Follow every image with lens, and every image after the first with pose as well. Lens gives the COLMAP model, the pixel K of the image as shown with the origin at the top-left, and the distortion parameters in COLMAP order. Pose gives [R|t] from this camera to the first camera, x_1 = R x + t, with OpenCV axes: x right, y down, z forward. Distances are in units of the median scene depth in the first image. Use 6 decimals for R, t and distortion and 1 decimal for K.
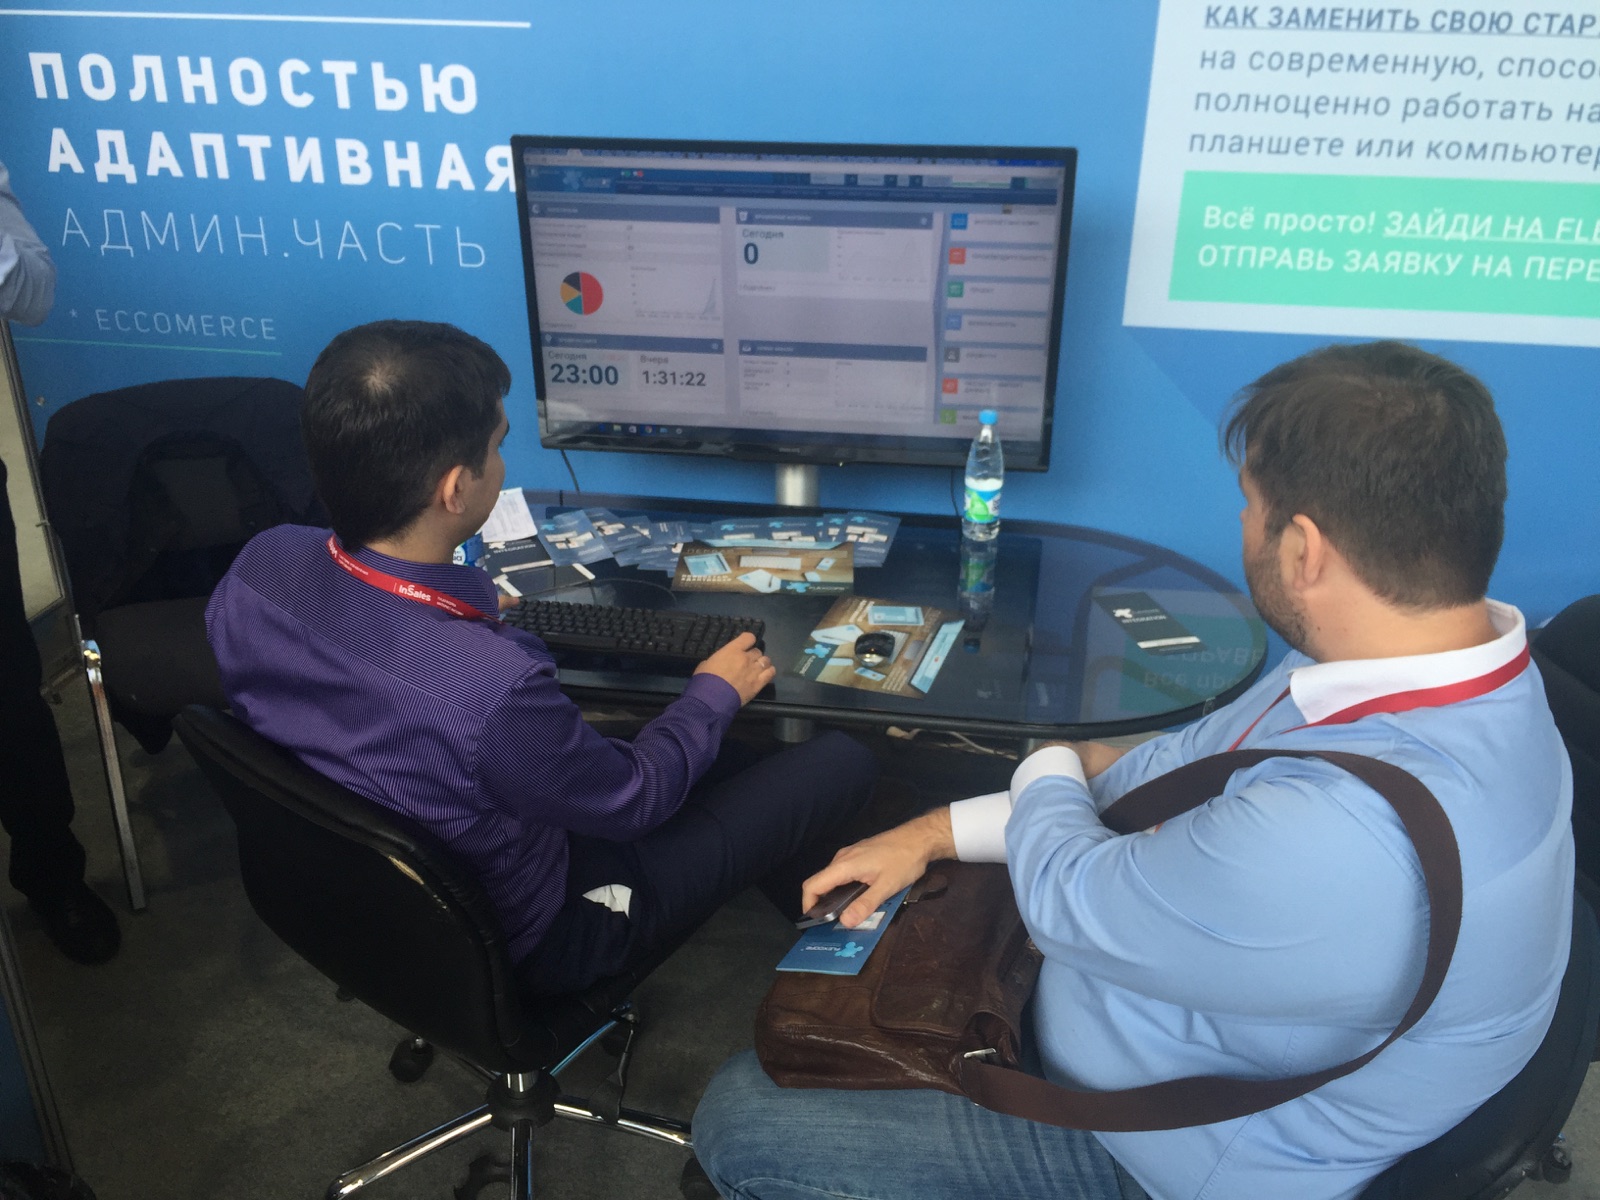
lens RADIAL K [[1366.0, 0, 799.7], [0, 1366.0, 597.8], [0, 0, 1]] dist [0.012088, 0.002719]
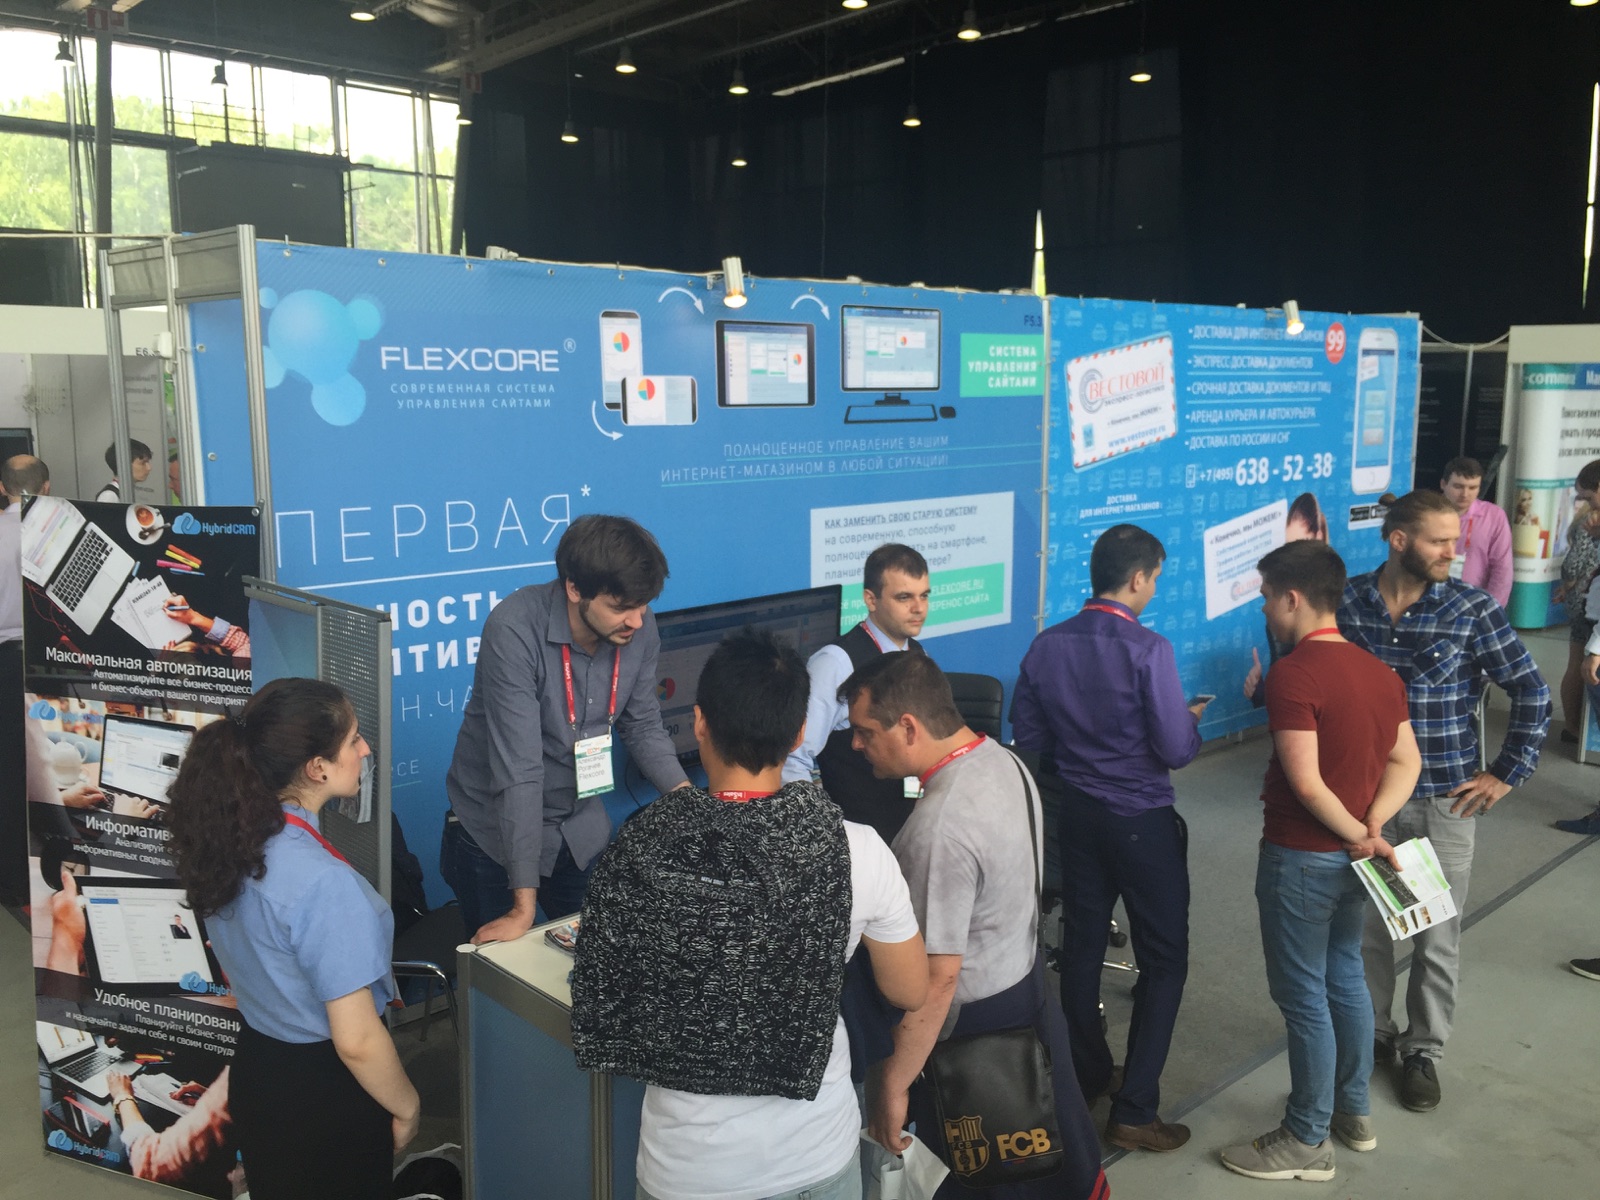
lens RADIAL K [[1366.0, 0, 799.7], [0, 1366.0, 596.9], [0, 0, 1]] dist [0.012088, 0.002719]
pose [[0.616325, -0.135419, 0.775761, -1.367080], [0.347304, 0.930867, -0.113430, -0.056982], [-0.706770, 0.339334, 0.620749, -0.319305]]
